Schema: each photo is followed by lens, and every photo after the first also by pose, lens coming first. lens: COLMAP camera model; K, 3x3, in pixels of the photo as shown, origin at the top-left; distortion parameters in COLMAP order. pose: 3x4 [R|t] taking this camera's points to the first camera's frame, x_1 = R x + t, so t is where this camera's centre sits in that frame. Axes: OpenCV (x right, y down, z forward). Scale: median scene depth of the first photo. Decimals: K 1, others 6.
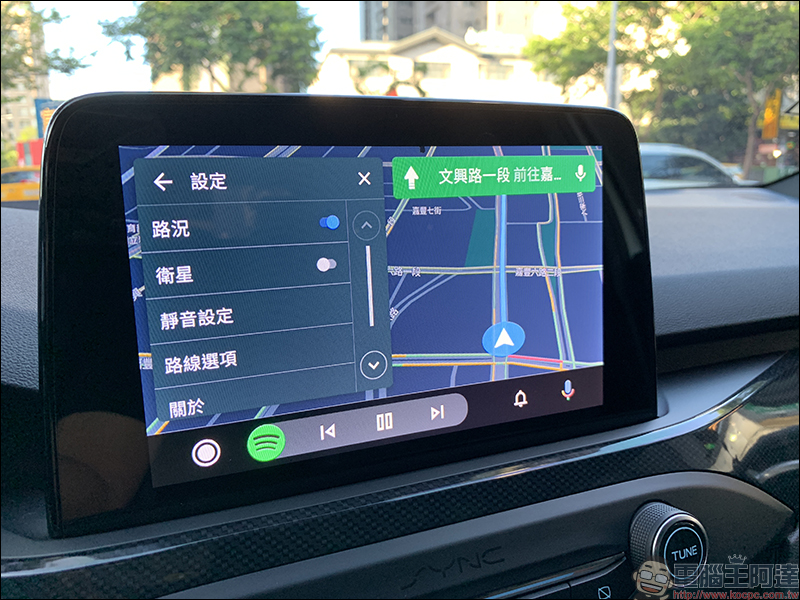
lens RADIAL K [[639.2, 0, 396.7], [0, 639.2, 302.9], [0, 0, 1]] dist [-0.014531, -0.003109]
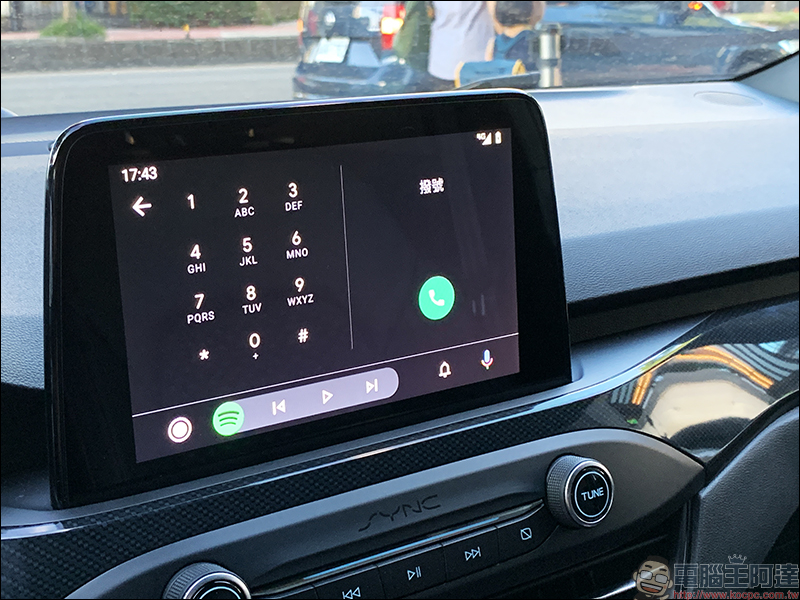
lens RADIAL K [[1269.4, 0, 400.8], [0, 1269.4, 292.4], [0, 0, 1]] dist [0.096065, 0.000000]
pose [[0.977761, -0.046616, 0.204473, -0.293924], [0.038060, 0.998235, 0.045582, -0.074771], [-0.206237, -0.036786, 0.977810, -1.013909]]
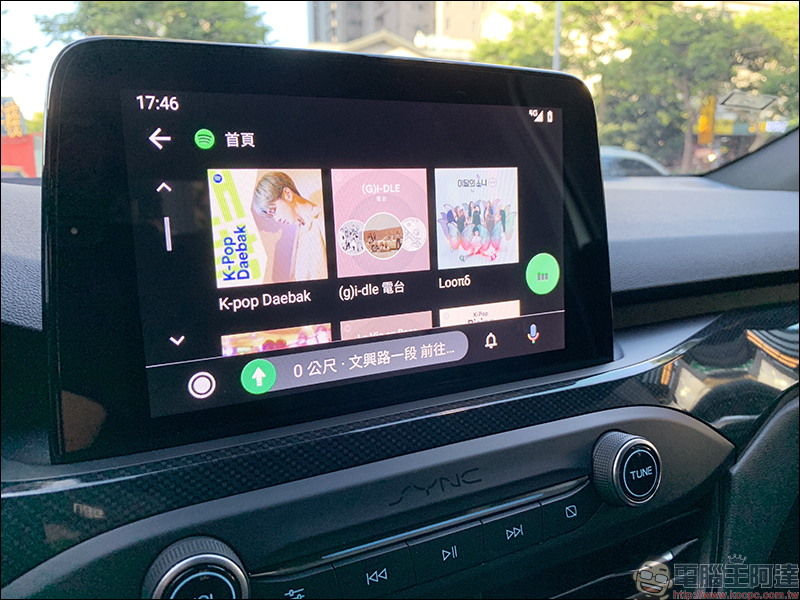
lens RADIAL K [[639.2, 0, 398.9], [0, 639.2, 301.2], [0, 0, 1]] dist [-0.014531, -0.003109]
pose [[0.996754, -0.009816, 0.079905, -0.046005], [0.010342, 0.999927, -0.006177, 0.085647], [-0.079838, 0.006984, 0.996783, -0.062978]]
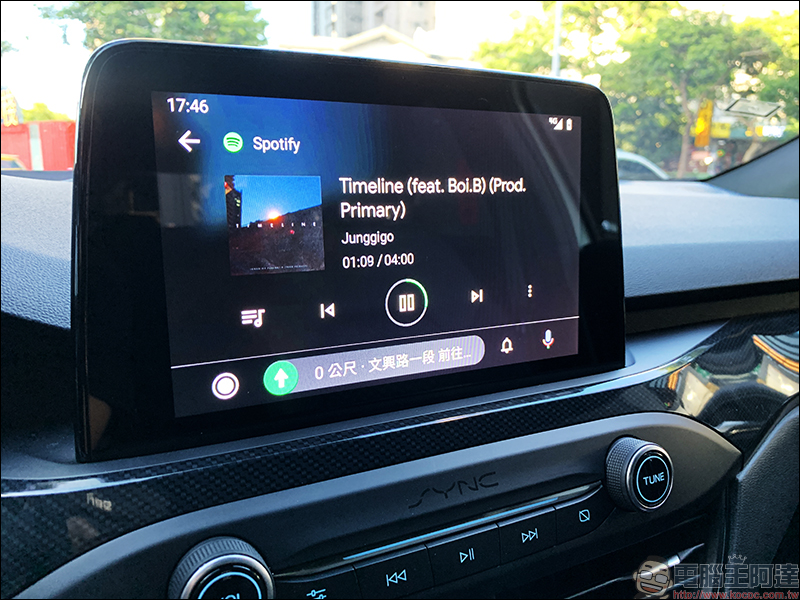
lens RADIAL K [[639.2, 0, 398.8], [0, 639.2, 301.5], [0, 0, 1]] dist [-0.014531, -0.003109]
pose [[0.996027, 0.007863, 0.088709, -0.085298], [-0.007865, 0.999969, -0.000327, 0.074297], [-0.088708, -0.000372, 0.996058, -0.069208]]
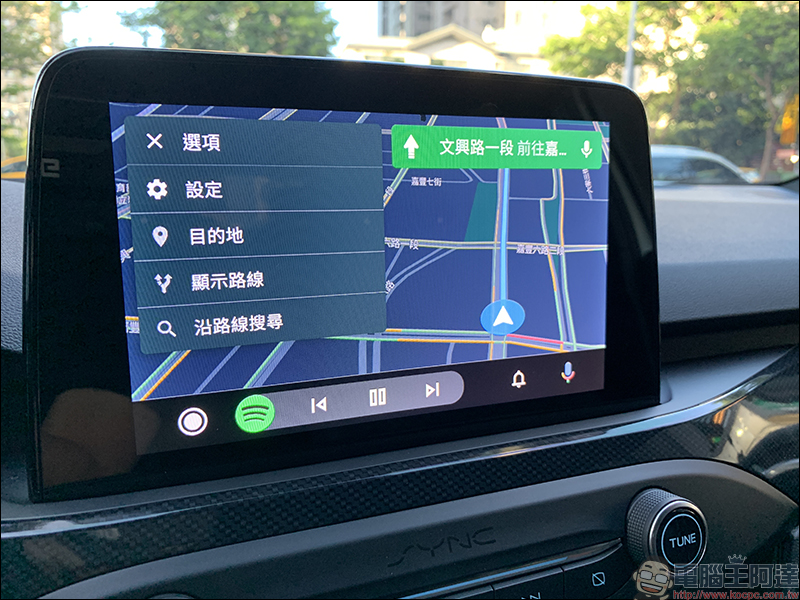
lens RADIAL K [[639.2, 0, 399.0], [0, 639.2, 303.7], [0, 0, 1]] dist [-0.014531, -0.003109]
pose [[0.999584, 0.025859, -0.012761, 0.020082], [-0.025790, 0.999652, 0.005575, 0.032987], [0.012901, -0.005244, 0.999903, 0.022553]]
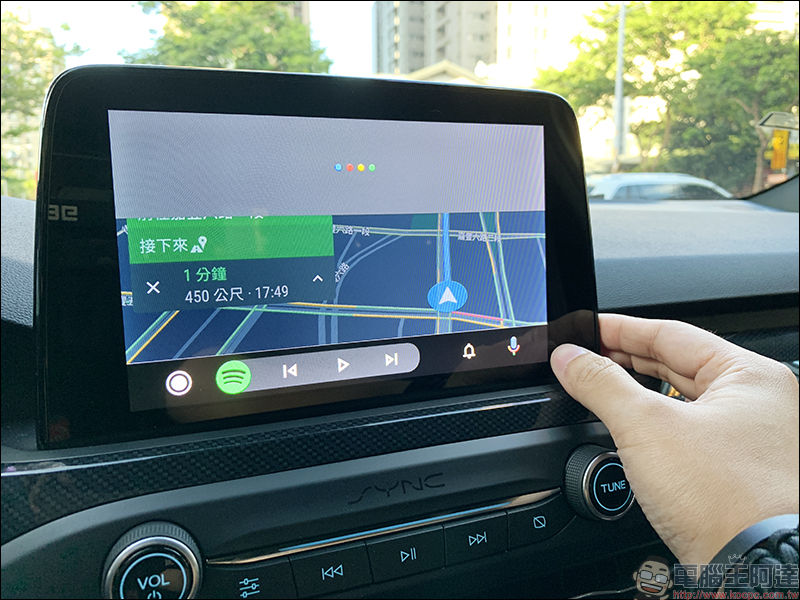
lens RADIAL K [[639.2, 0, 397.8], [0, 639.2, 300.2], [0, 0, 1]] dist [-0.014531, -0.003109]
pose [[0.999866, 0.006390, -0.015078, 0.084254], [-0.007134, 0.998731, -0.049845, 0.114392], [0.014741, 0.049946, 0.998643, -0.104391]]
